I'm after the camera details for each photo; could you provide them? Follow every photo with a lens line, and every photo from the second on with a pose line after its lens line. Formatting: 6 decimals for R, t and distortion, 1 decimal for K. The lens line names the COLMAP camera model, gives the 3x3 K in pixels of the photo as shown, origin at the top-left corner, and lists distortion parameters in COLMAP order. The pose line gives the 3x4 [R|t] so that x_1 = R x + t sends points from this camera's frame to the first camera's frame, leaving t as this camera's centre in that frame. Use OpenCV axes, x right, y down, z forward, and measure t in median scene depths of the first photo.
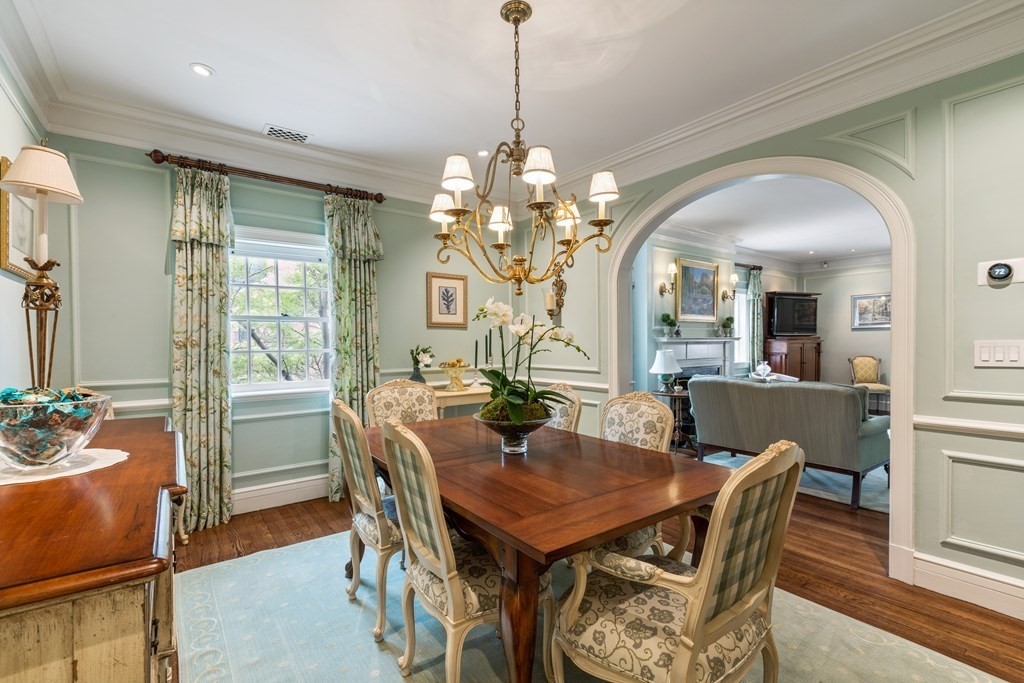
lens RADIAL K [[458.1, 0, 493.7], [0, 458.1, 351.2], [0, 0, 1]] dist [0.004408, -0.001961]
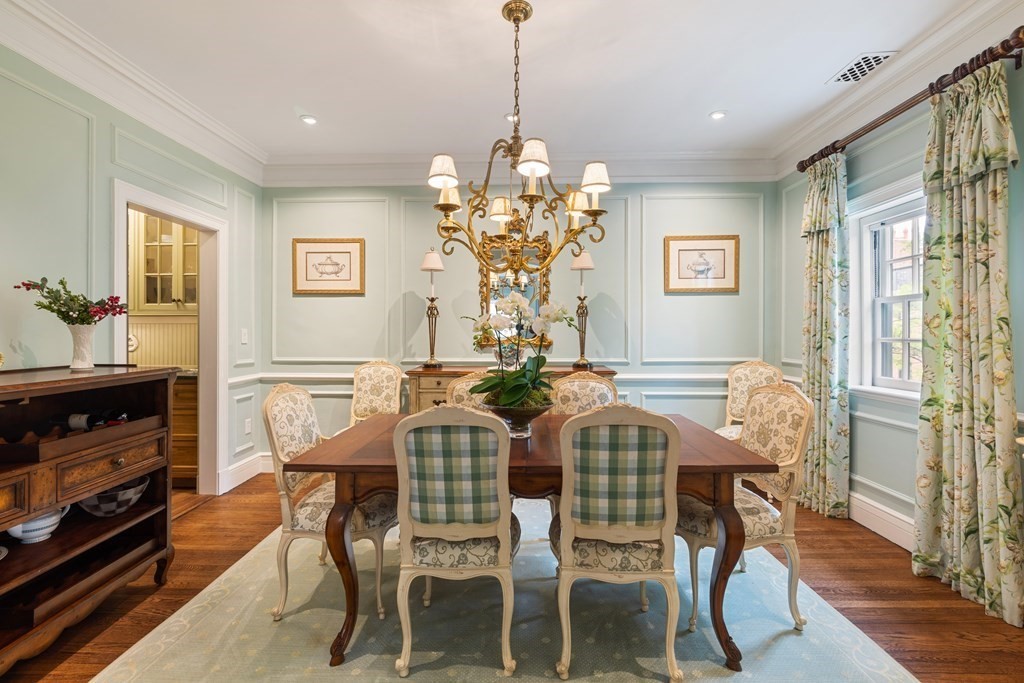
lens RADIAL K [[458.1, 0, 506.0], [0, 458.1, 334.2], [0, 0, 1]] dist [0.004408, -0.001961]
pose [[-0.602062, 0.014452, -0.798319, 0.344108], [-0.002522, 0.999797, 0.020002, -0.014981], [0.798446, 0.014055, -0.601903, 0.607748]]
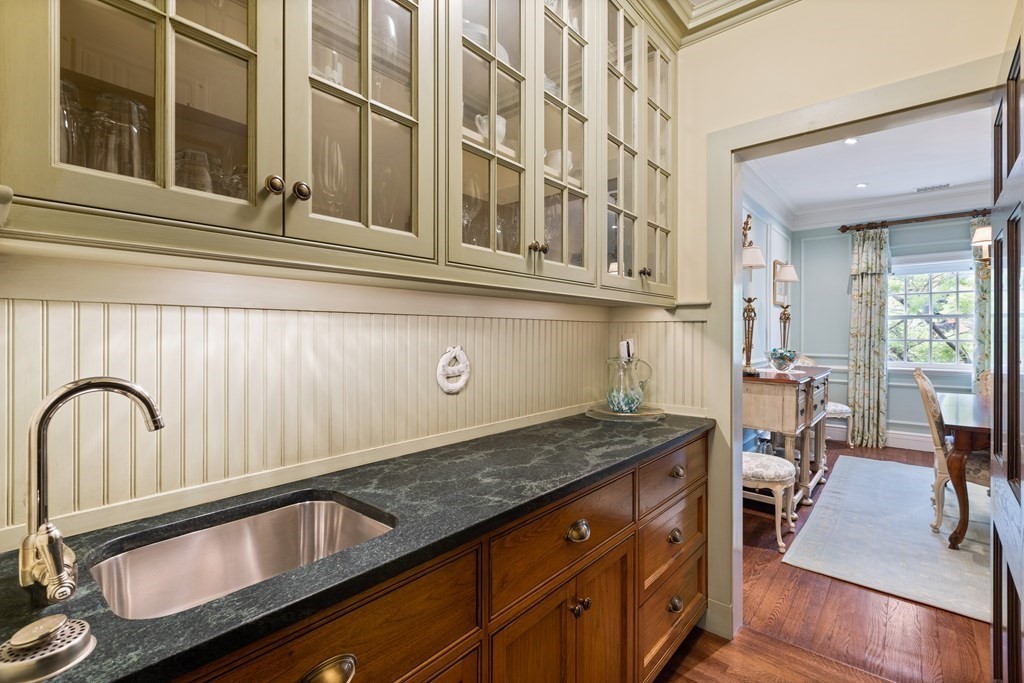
lens RADIAL K [[458.1, 0, 525.5], [0, 458.1, 337.1], [0, 0, 1]] dist [0.004408, -0.001961]
pose [[0.254860, 0.012319, -0.966899, 0.368423], [-0.018534, 0.999797, 0.007853, 0.001601], [0.966800, 0.015919, 0.255037, -0.346915]]
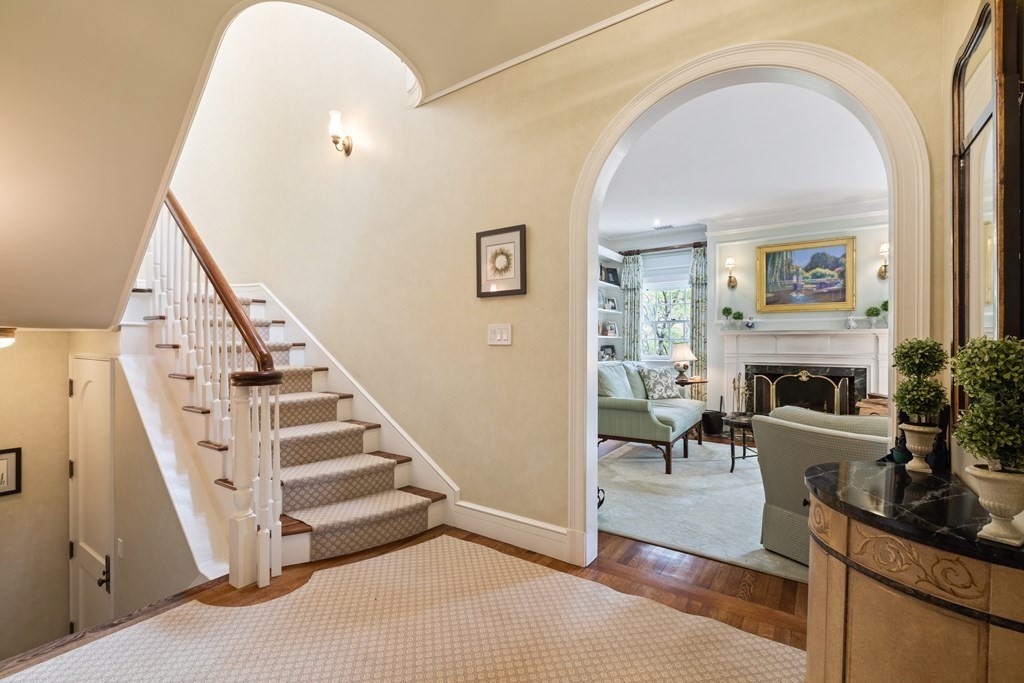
lens RADIAL K [[458.1, 0, 505.2], [0, 458.1, 345.5], [0, 0, 1]] dist [0.004408, -0.001961]
pose [[0.346939, 0.018932, -0.937697, 1.178262], [-0.020734, 0.999707, 0.012512, 0.000303], [0.937659, 0.015101, 0.347230, 0.200517]]
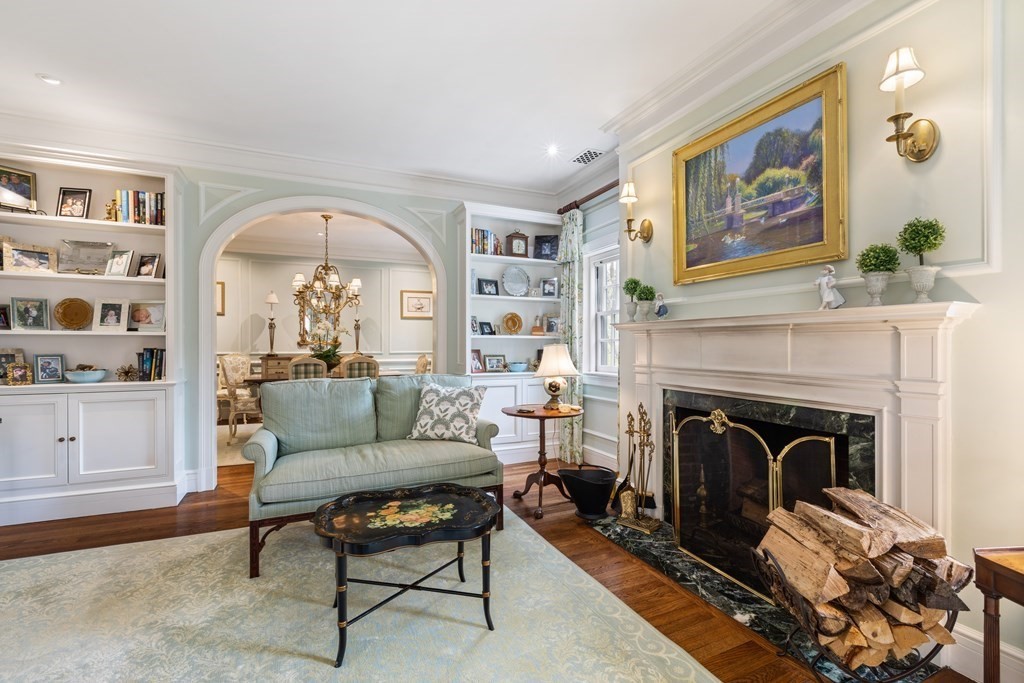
lens RADIAL K [[458.1, 0, 503.2], [0, 458.1, 345.6], [0, 0, 1]] dist [0.004408, -0.001961]
pose [[-0.209613, 0.016336, -0.977648, 0.954960], [-0.011727, 0.999747, 0.019220, -0.012346], [0.977714, 0.015493, -0.209368, 0.987134]]
